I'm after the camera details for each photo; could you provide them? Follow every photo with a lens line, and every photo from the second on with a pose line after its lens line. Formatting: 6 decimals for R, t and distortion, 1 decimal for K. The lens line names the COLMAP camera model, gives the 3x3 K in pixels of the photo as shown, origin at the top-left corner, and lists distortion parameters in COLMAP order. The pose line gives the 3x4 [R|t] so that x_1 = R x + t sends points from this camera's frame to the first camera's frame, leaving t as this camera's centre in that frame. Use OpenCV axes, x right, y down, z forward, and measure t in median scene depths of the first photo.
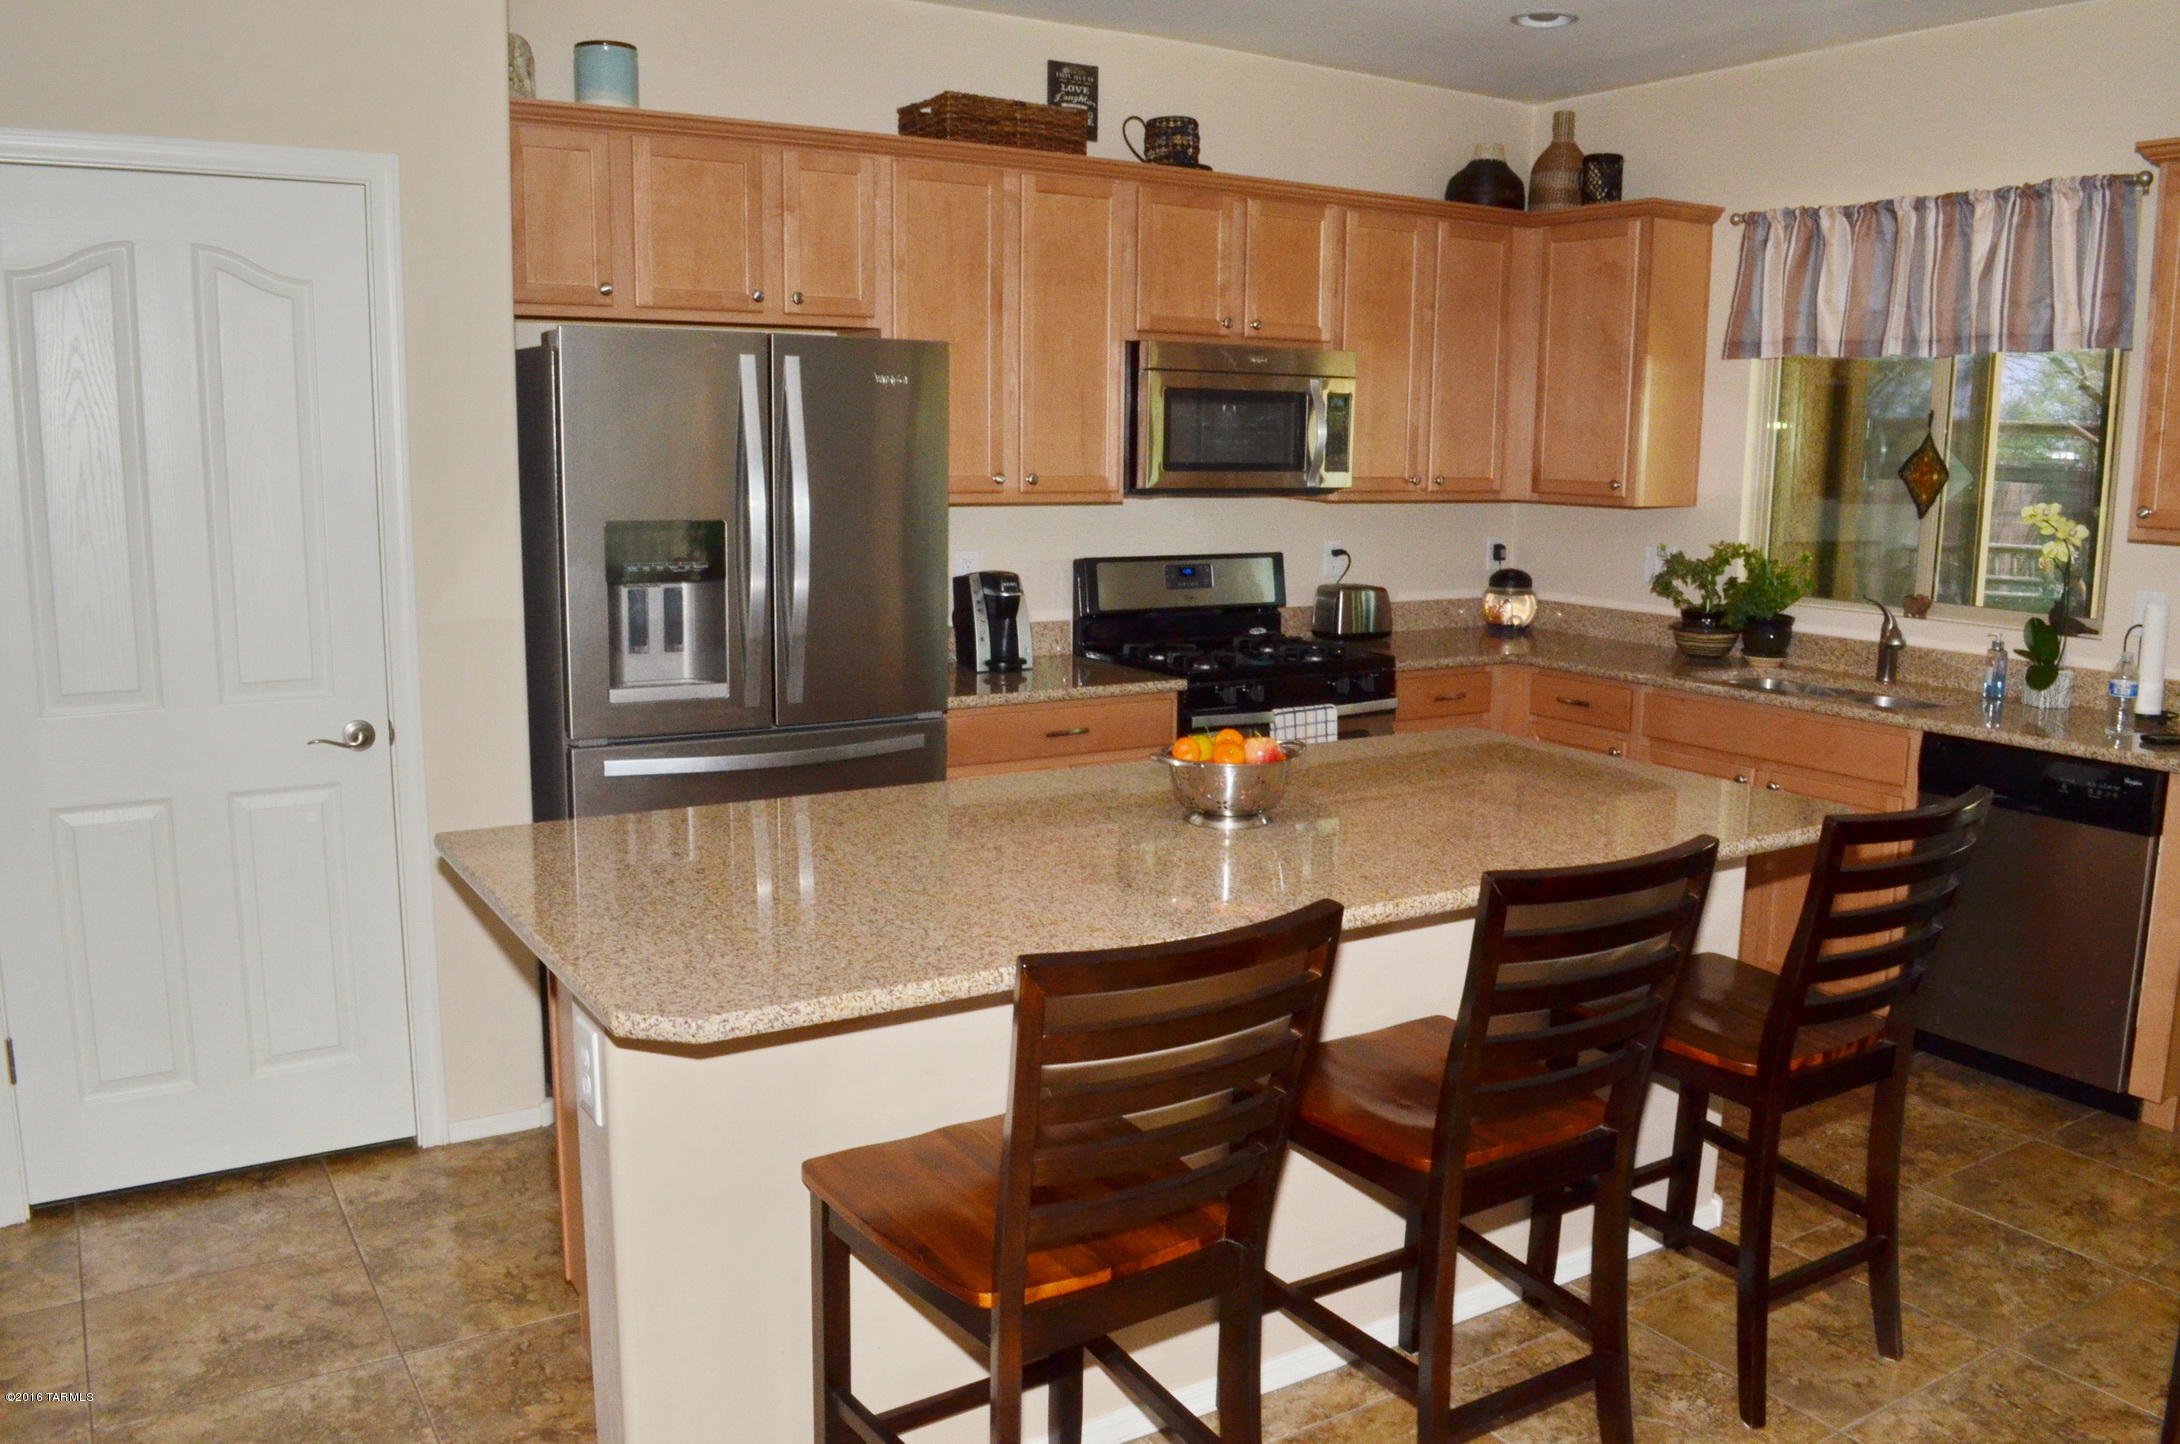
lens RADIAL K [[1727.9, 0, 1108.8], [0, 1727.9, 724.1], [0, 0, 1]] dist [-0.090454, 0.018925]
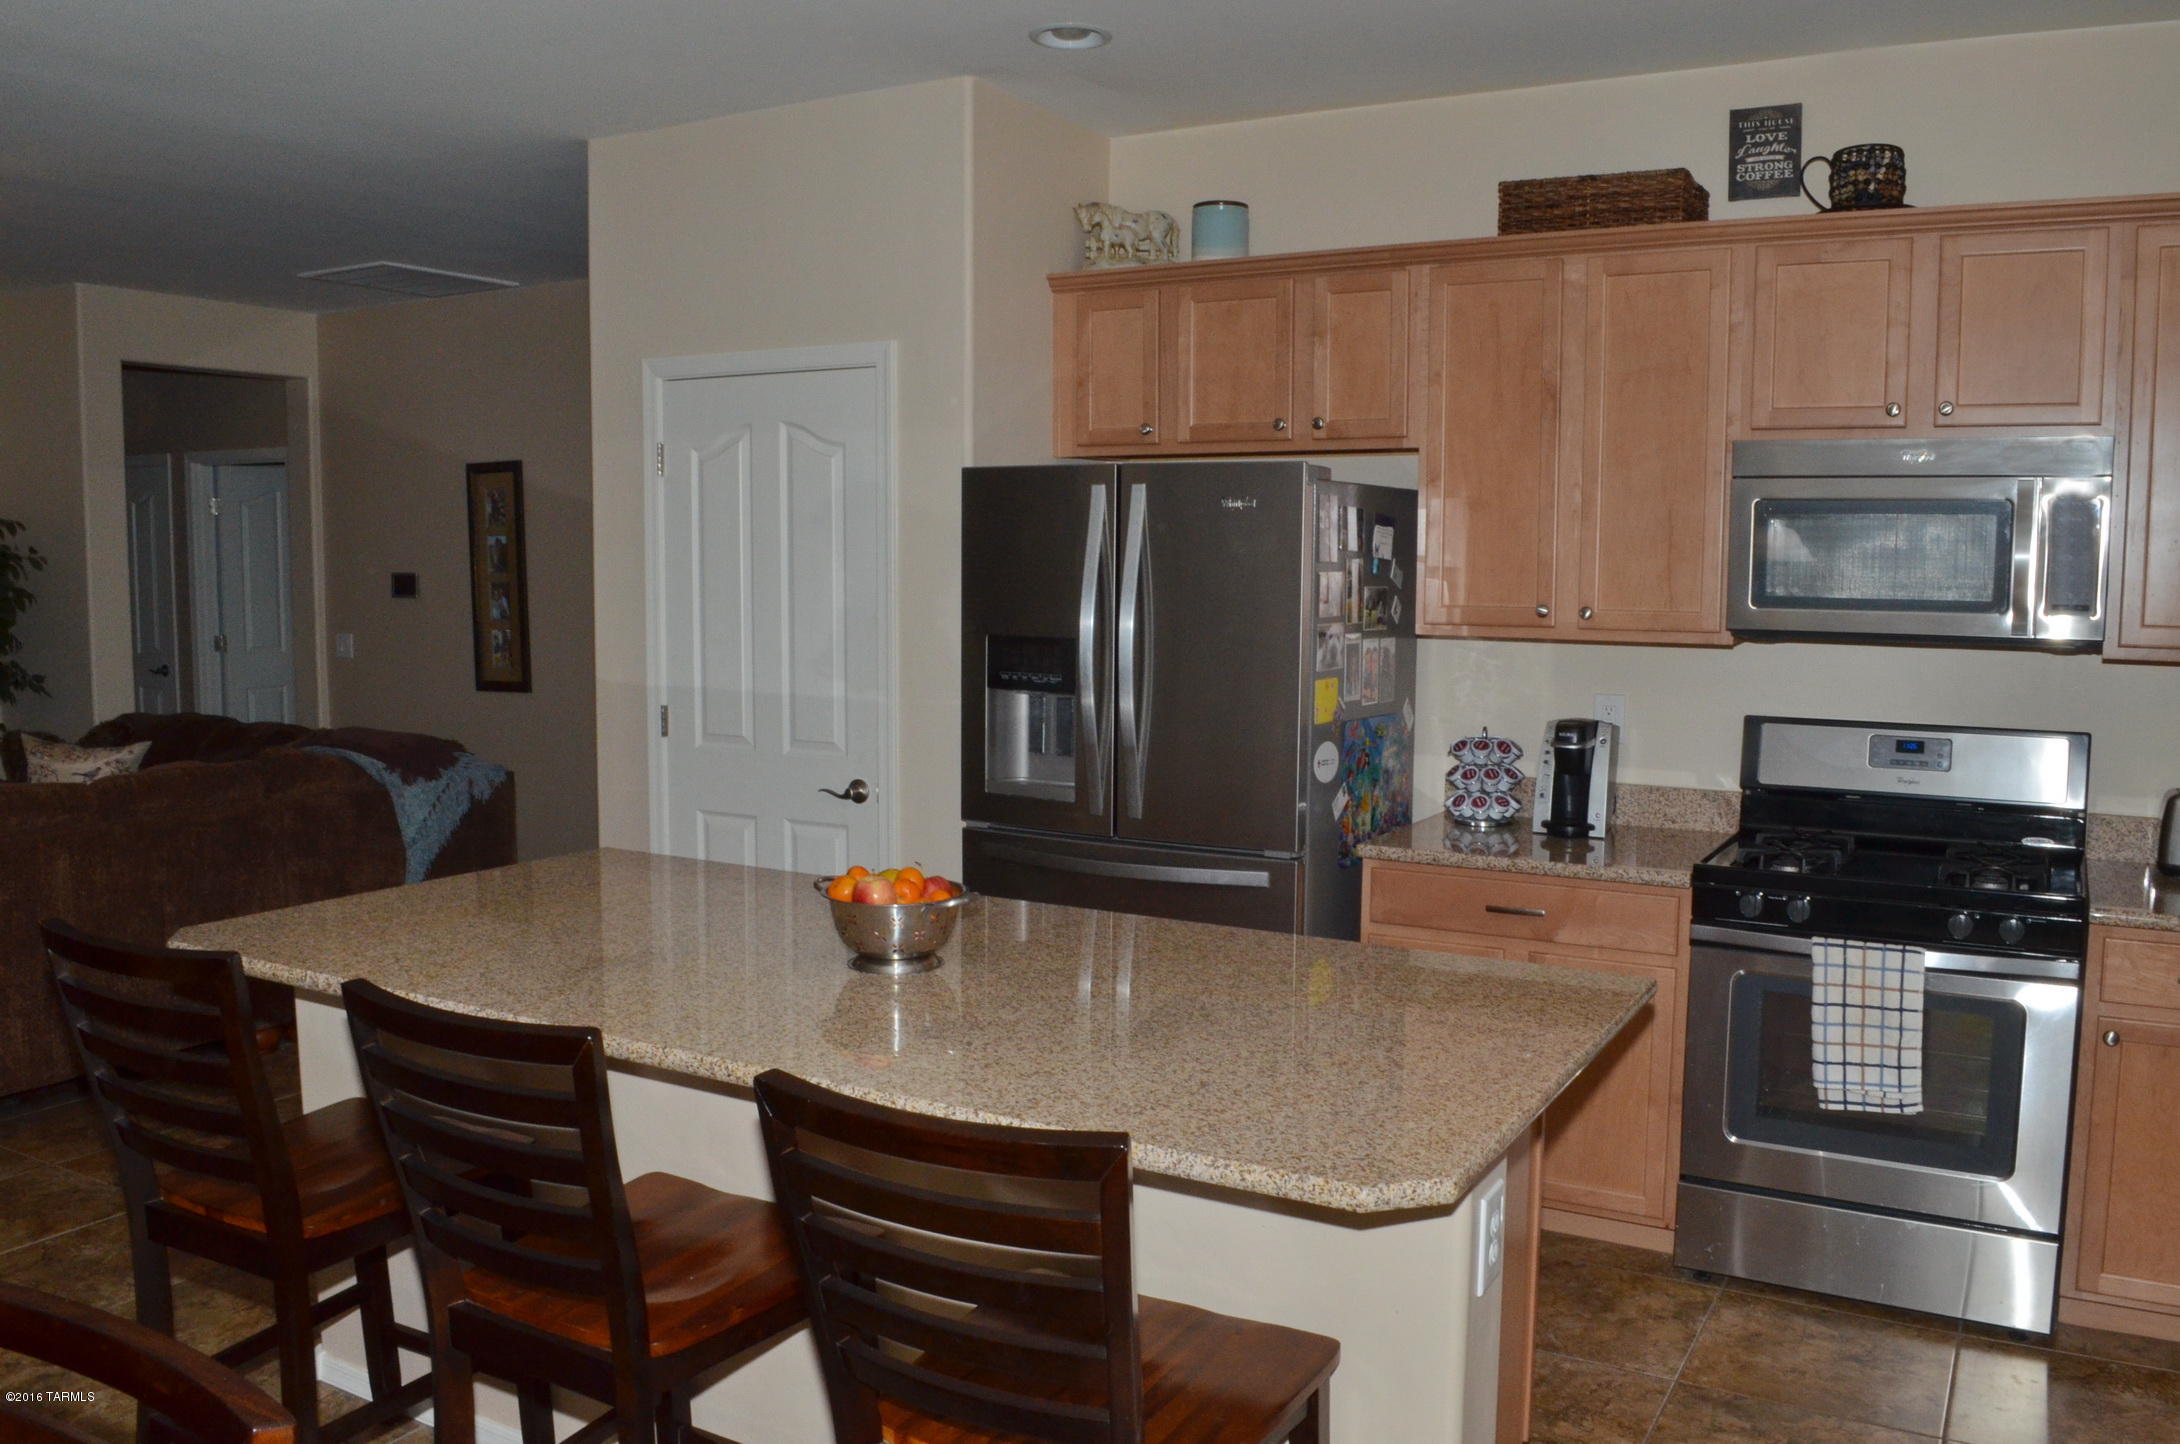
lens RADIAL K [[1727.9, 0, 1083.8], [0, 1727.9, 716.2], [0, 0, 1]] dist [-0.090454, 0.018925]
pose [[0.465308, 0.071294, -0.882273, 0.568130], [-0.145857, 0.989301, 0.003018, -0.056839], [0.873049, 0.127281, 0.470729, 0.384120]]
